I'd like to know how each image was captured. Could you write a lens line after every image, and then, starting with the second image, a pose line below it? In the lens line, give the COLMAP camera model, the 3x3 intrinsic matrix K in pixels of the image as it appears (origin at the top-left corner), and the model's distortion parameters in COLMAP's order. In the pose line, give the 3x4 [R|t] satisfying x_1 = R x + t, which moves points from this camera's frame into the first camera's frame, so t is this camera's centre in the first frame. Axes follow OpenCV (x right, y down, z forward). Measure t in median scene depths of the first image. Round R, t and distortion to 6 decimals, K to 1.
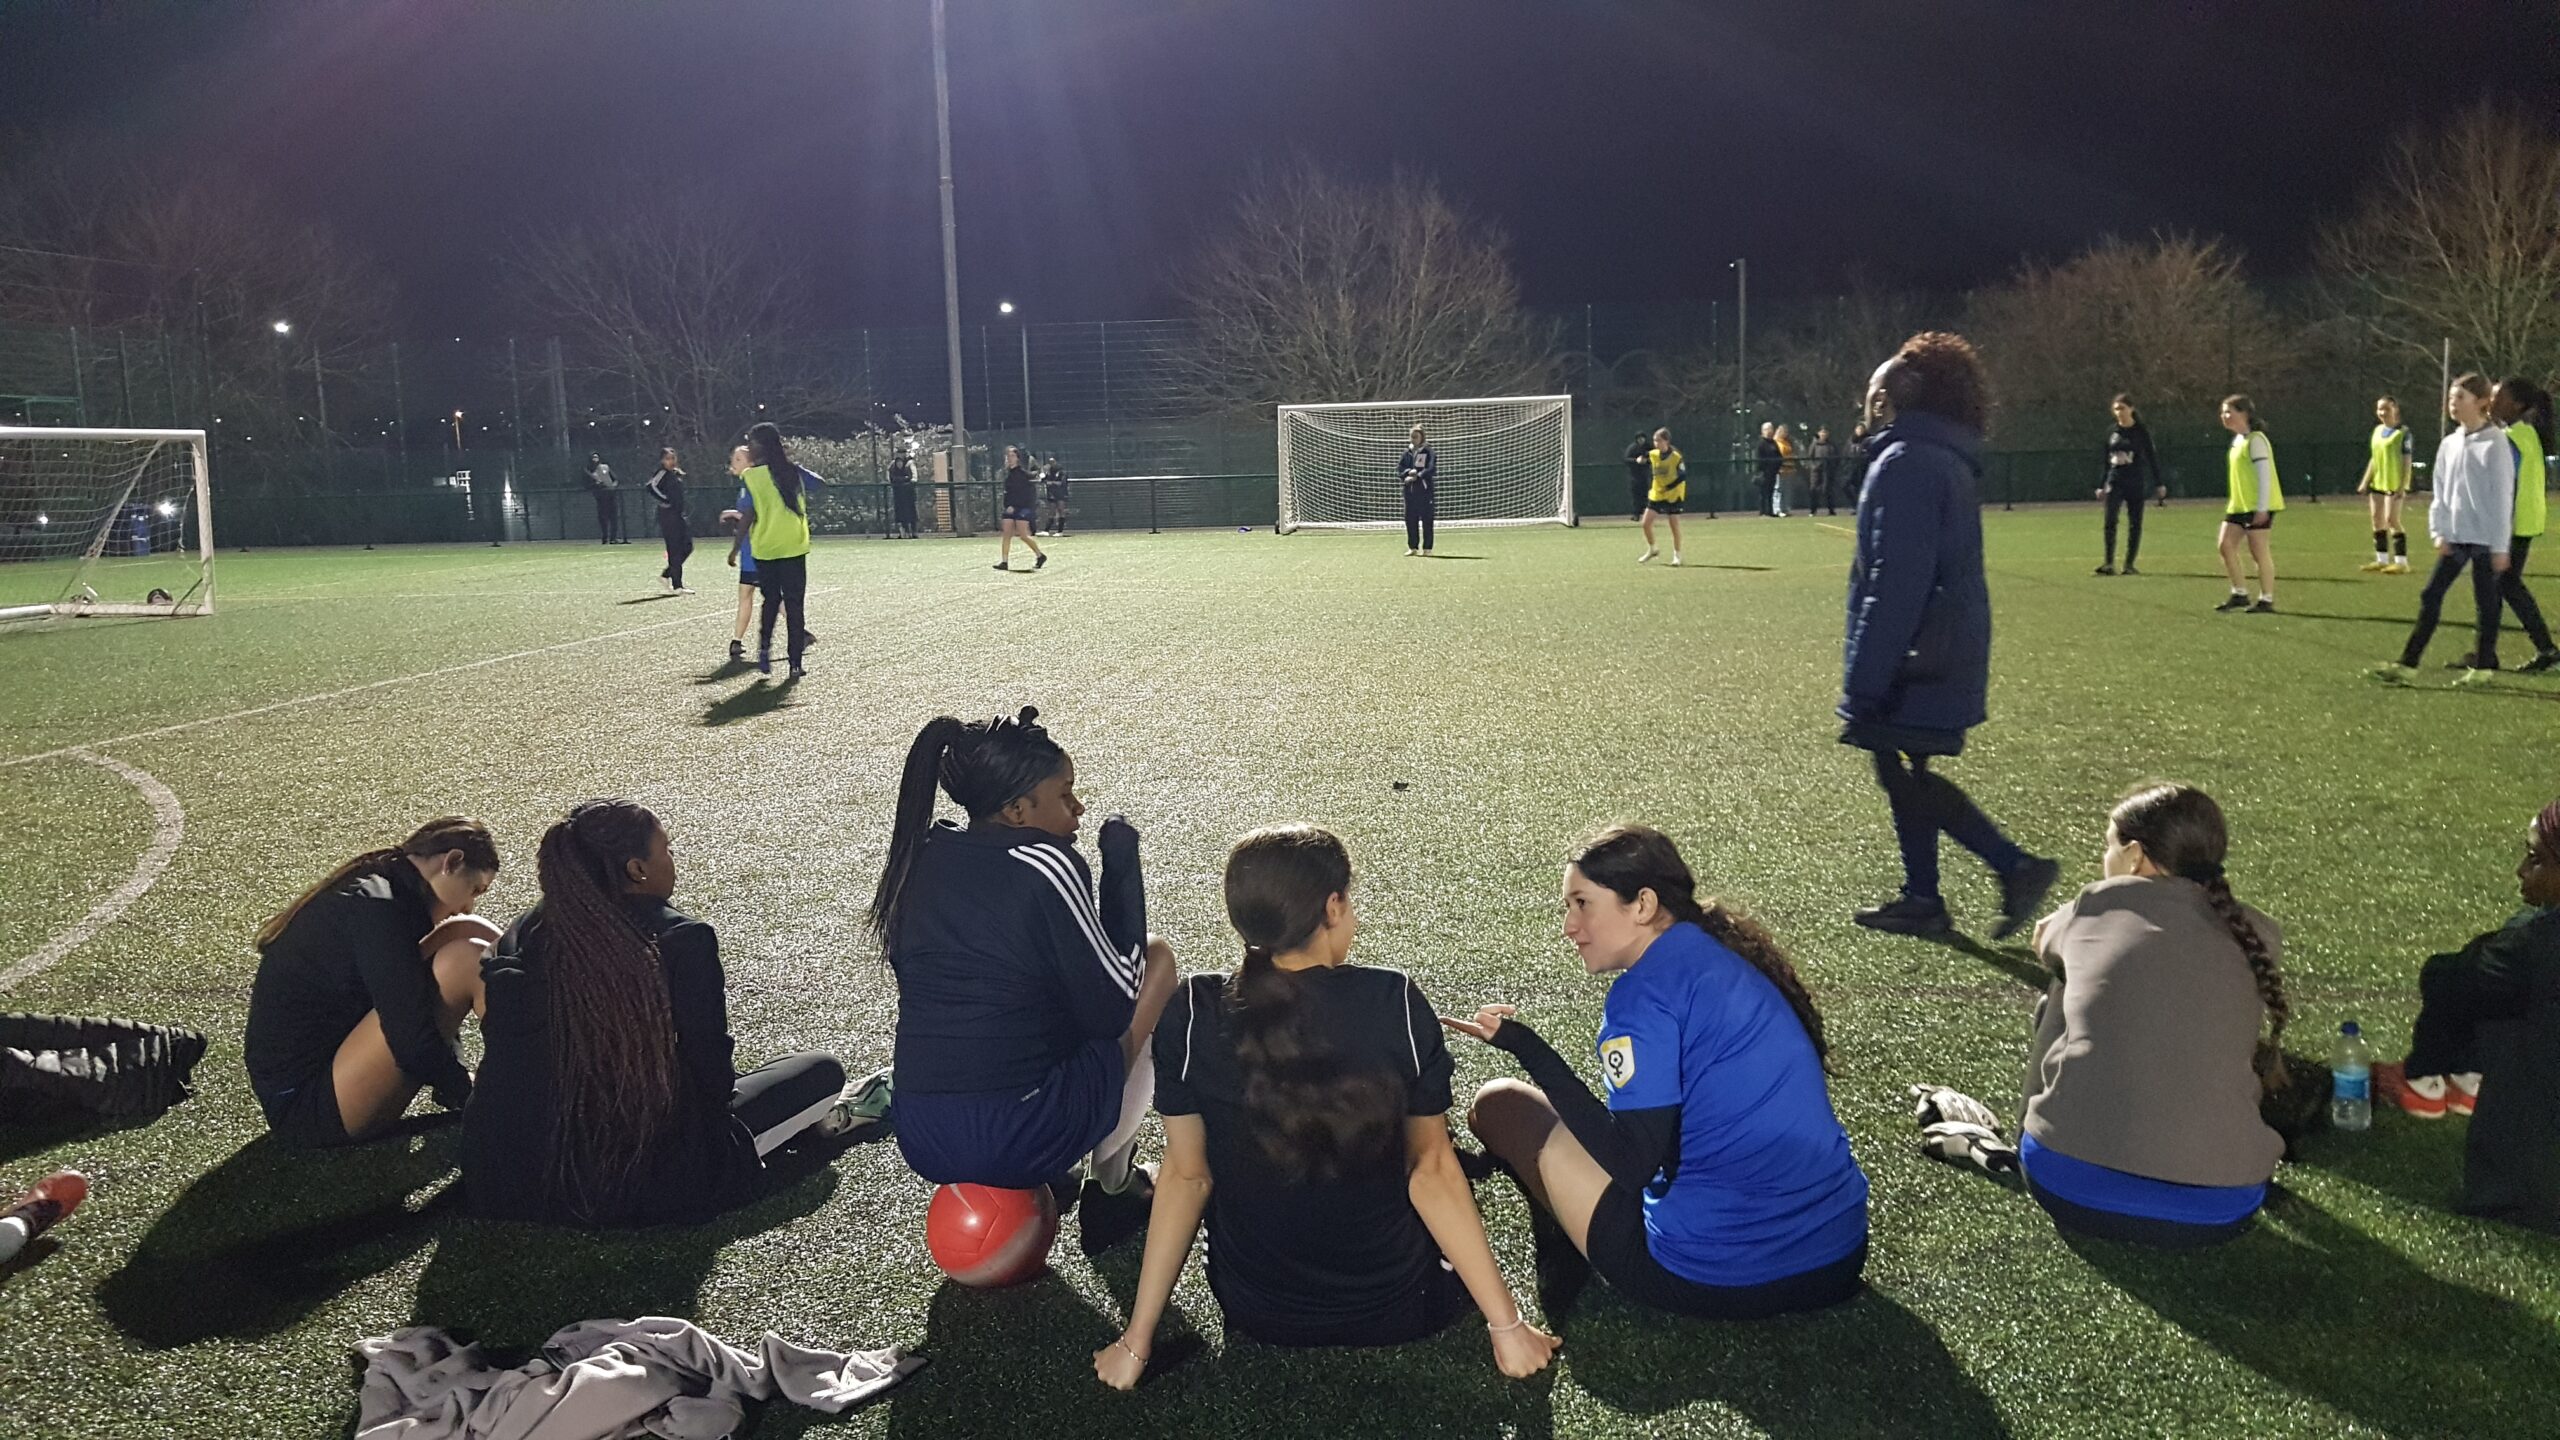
lens RADIAL K [[1933.3, 0, 1243.0], [0, 1933.3, 737.1], [0, 0, 1]] dist [0.042043, -0.085477]
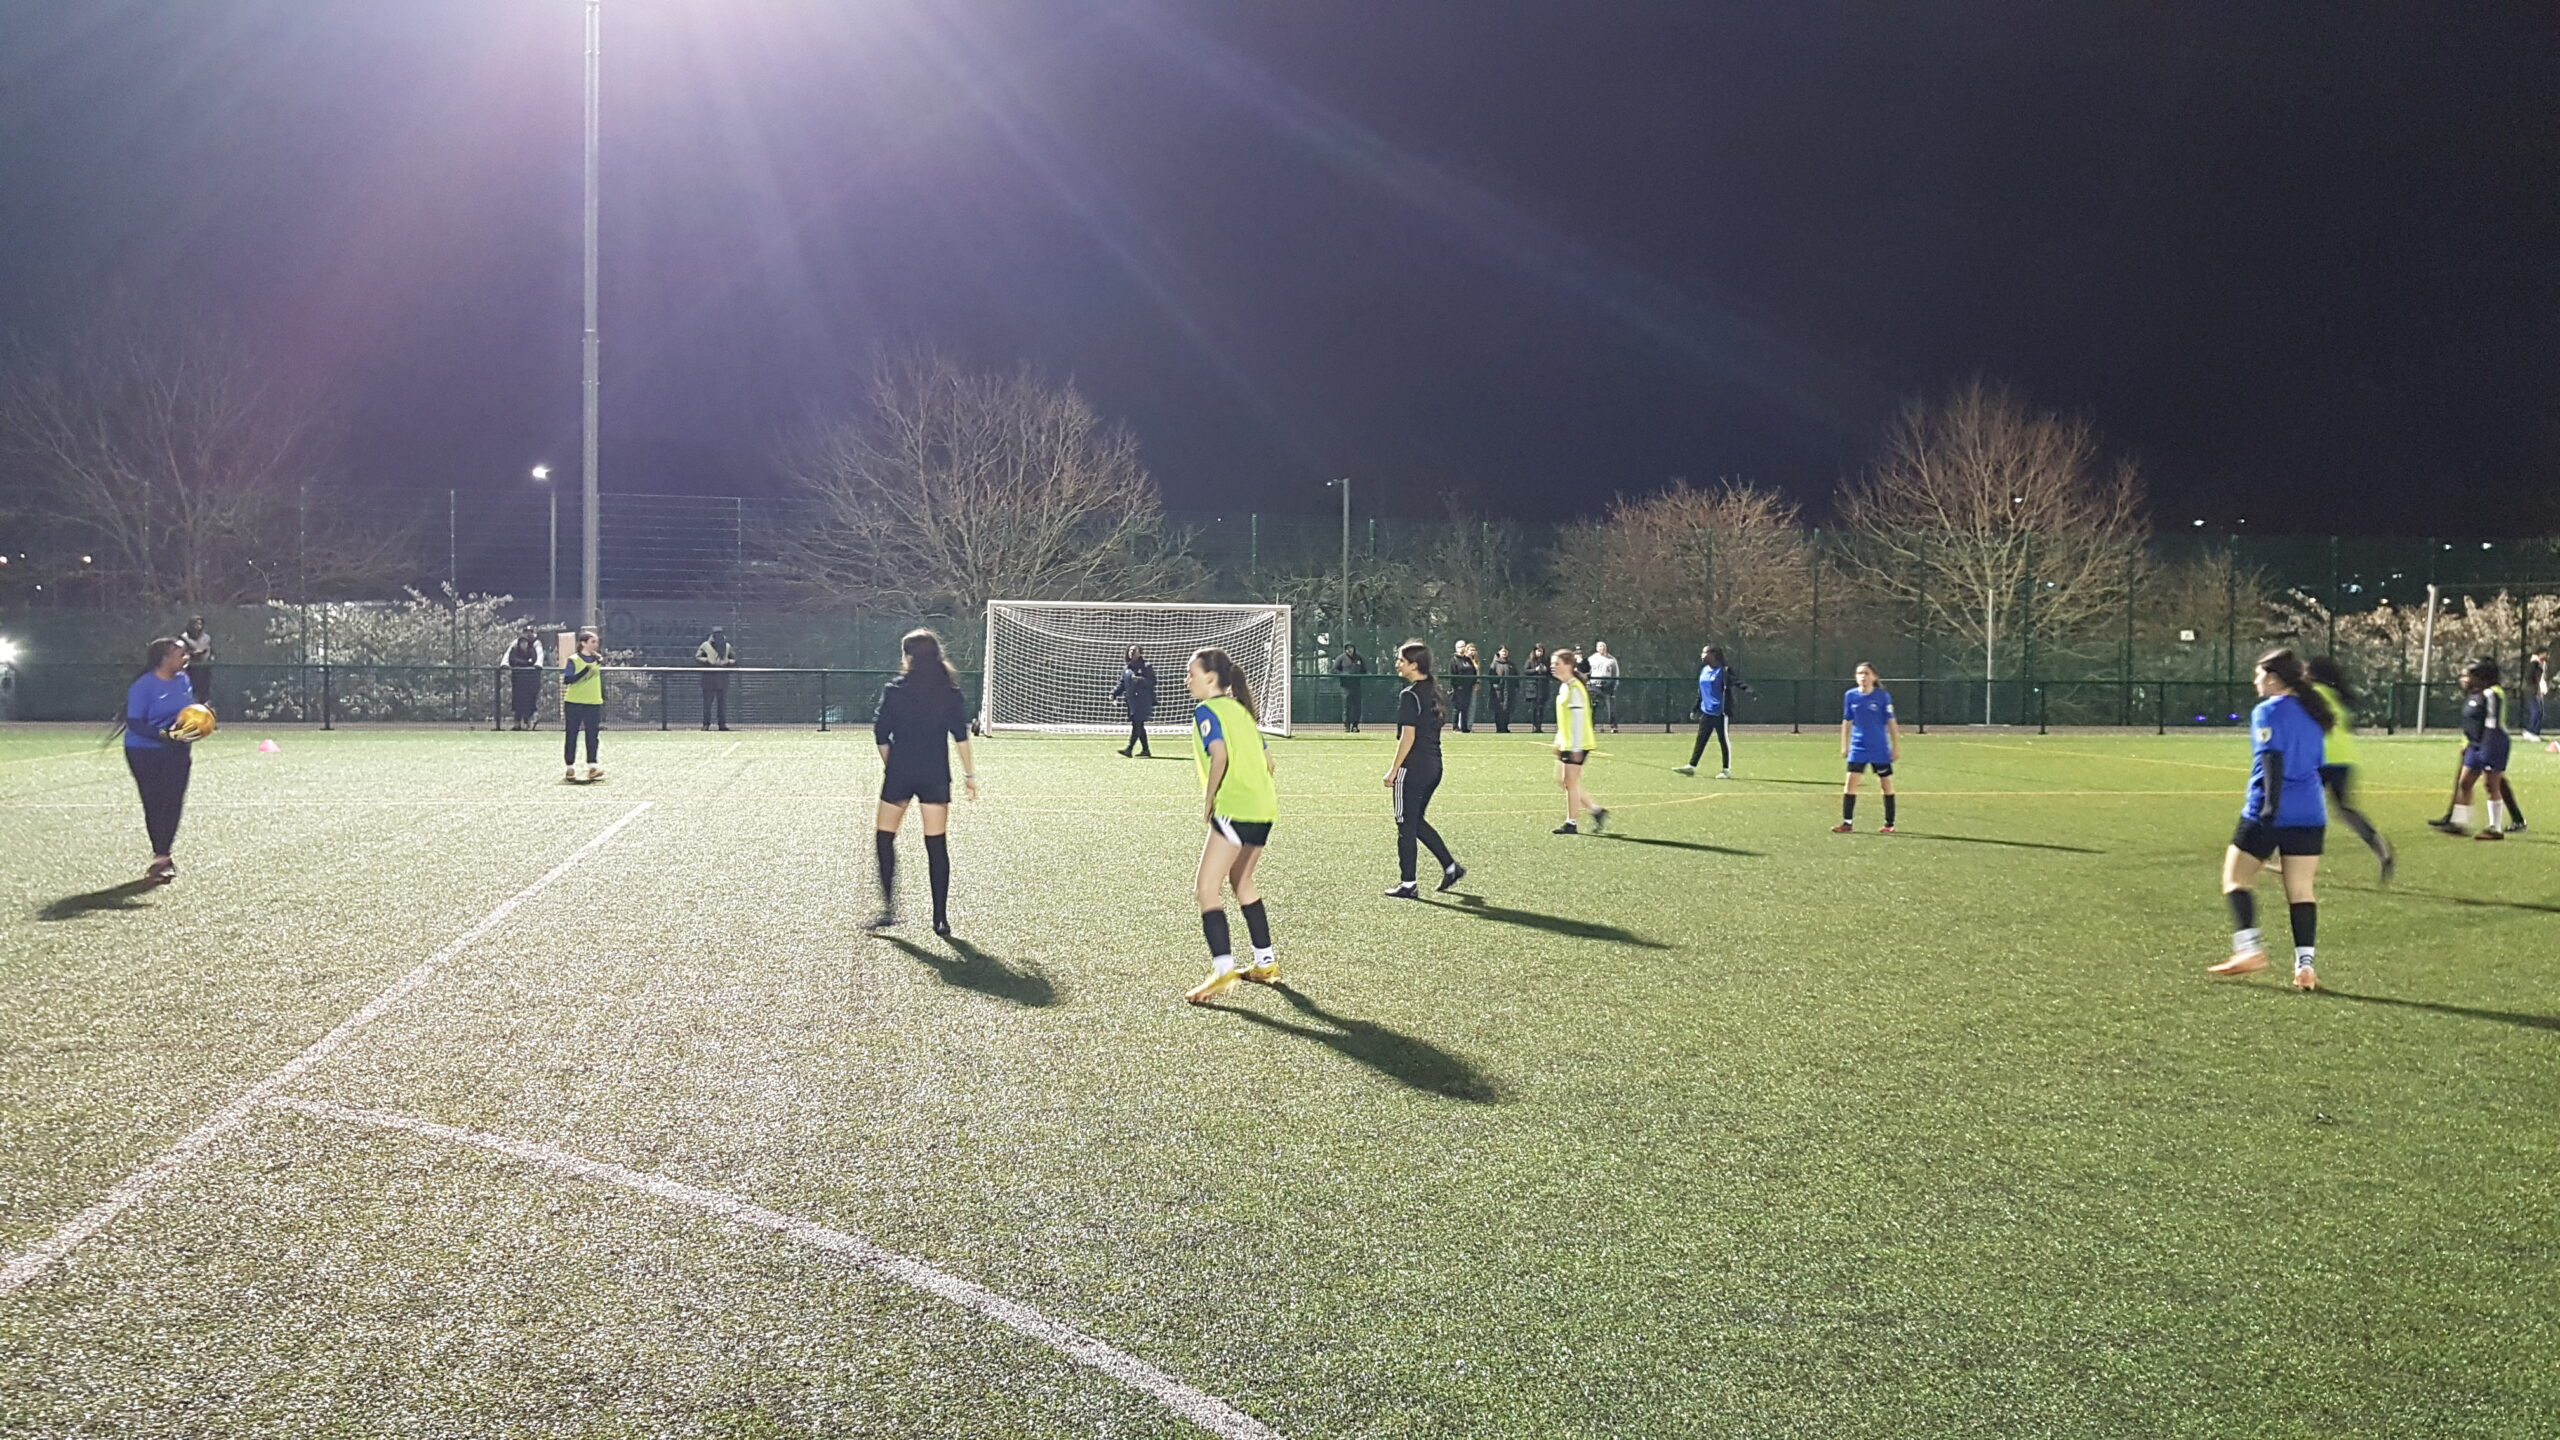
lens RADIAL K [[2043.7, 0, 1293.6], [0, 2043.7, 738.3], [0, 0, 1]] dist [-0.005898, -0.012996]
pose [[0.947303, 0.026678, 0.319225, -0.115953], [0.007408, 0.994435, -0.105090, 0.000681], [-0.320253, 0.101917, 0.941834, 0.020139]]
